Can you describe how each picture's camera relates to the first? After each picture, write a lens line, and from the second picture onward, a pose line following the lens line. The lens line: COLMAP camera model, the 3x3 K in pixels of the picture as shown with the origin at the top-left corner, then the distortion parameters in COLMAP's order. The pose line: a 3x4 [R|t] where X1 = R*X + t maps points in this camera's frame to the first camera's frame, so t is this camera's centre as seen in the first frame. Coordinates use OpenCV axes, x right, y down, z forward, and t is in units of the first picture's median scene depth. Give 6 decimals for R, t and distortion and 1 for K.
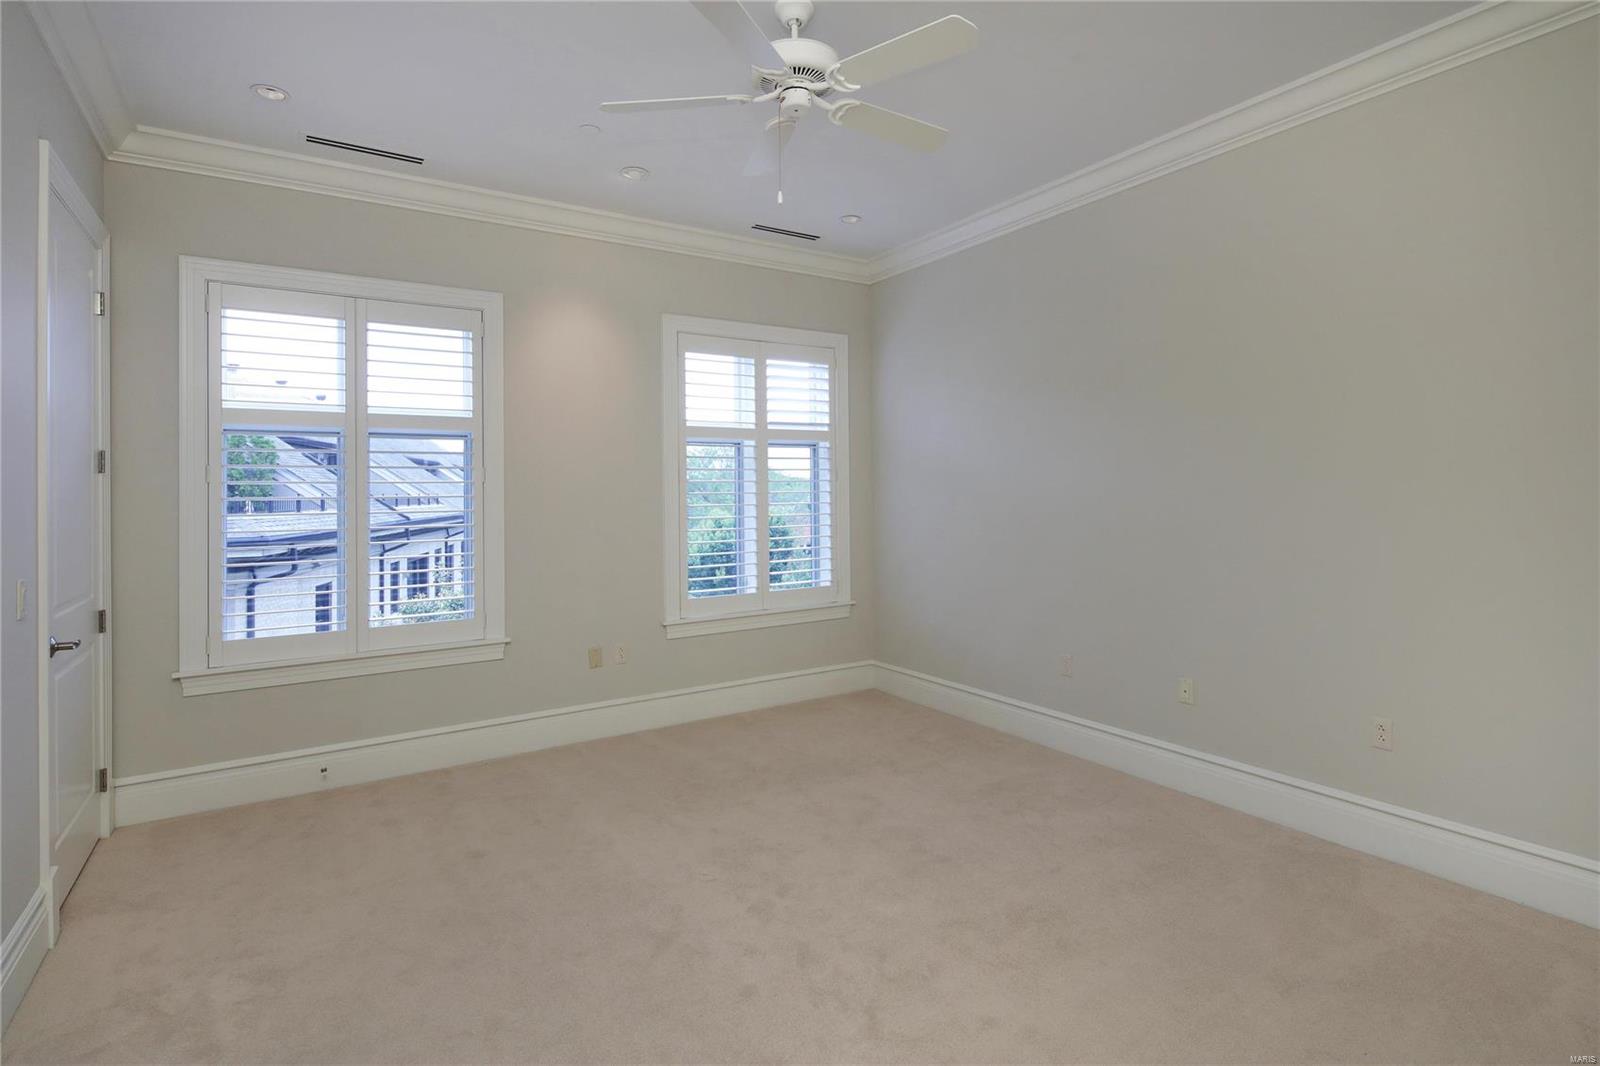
lens RADIAL K [[787.9, 0, 800.6], [0, 787.9, 502.3], [0, 0, 1]] dist [0.000587, -0.026820]
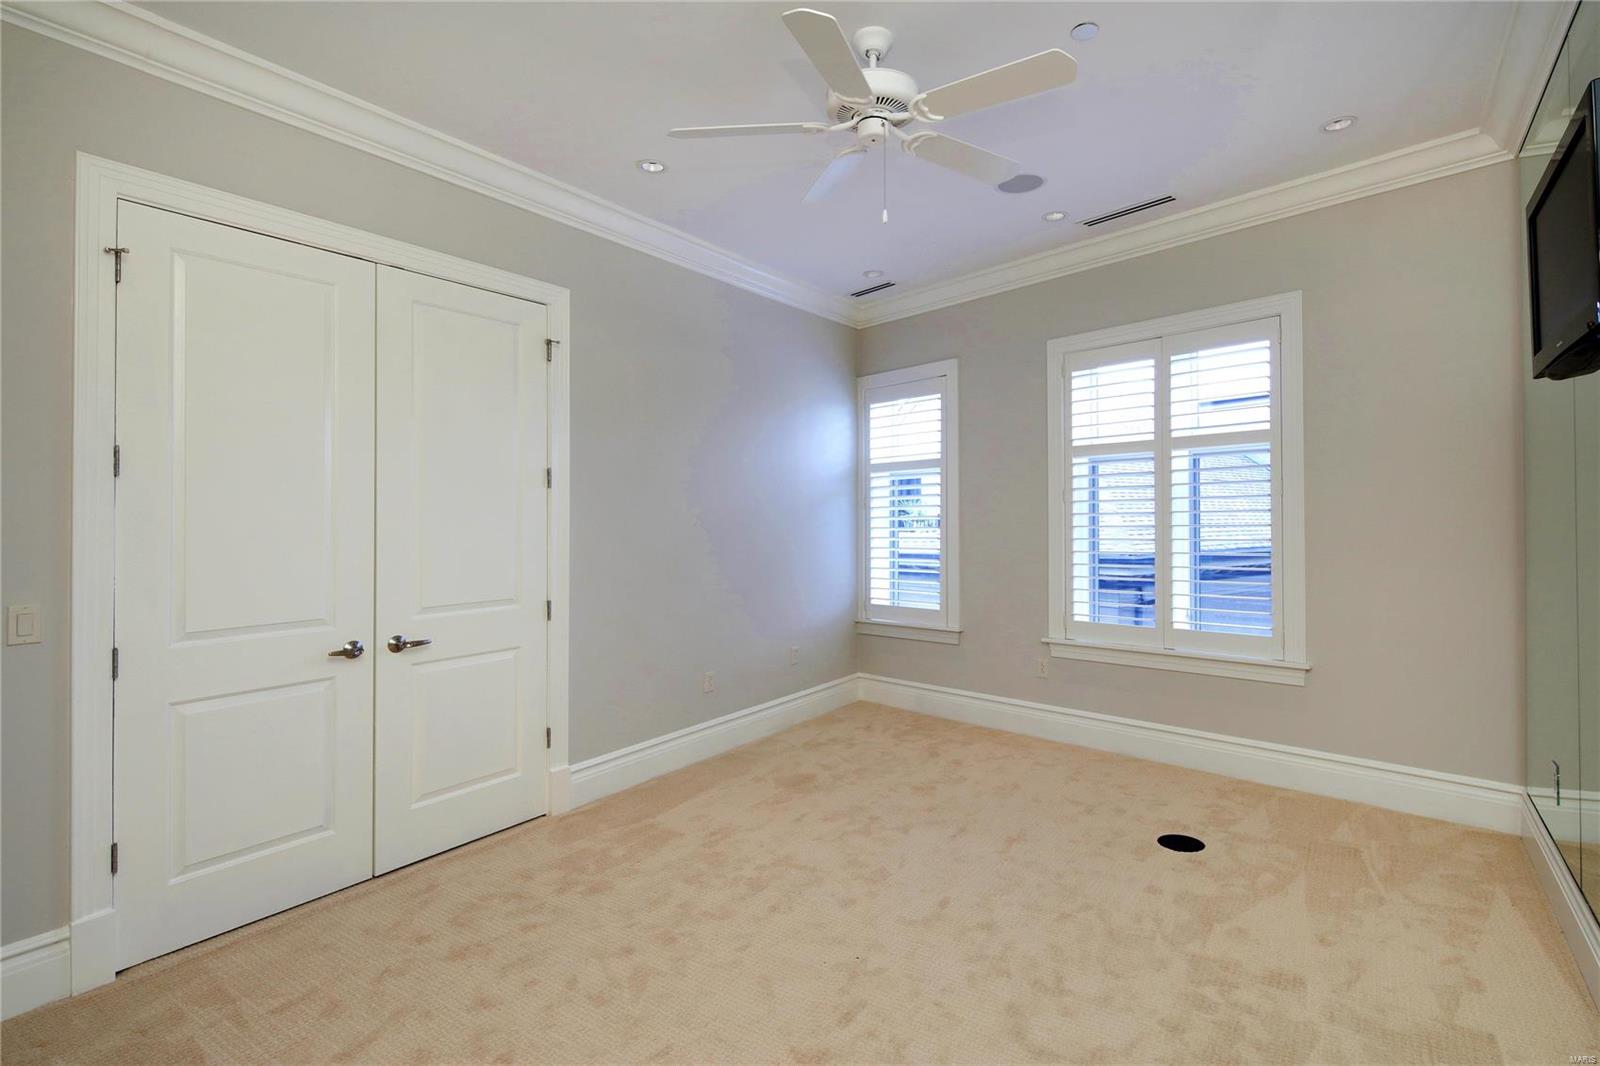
lens RADIAL K [[763.8, 0, 798.1], [0, 763.8, 518.1], [0, 0, 1]] dist [0.002516, -0.001051]
pose [[0.188178, 0.004312, -0.982125, 0.691070], [0.006643, 0.999962, 0.005663, -0.012783], [0.982112, -0.007590, 0.188143, 0.448130]]
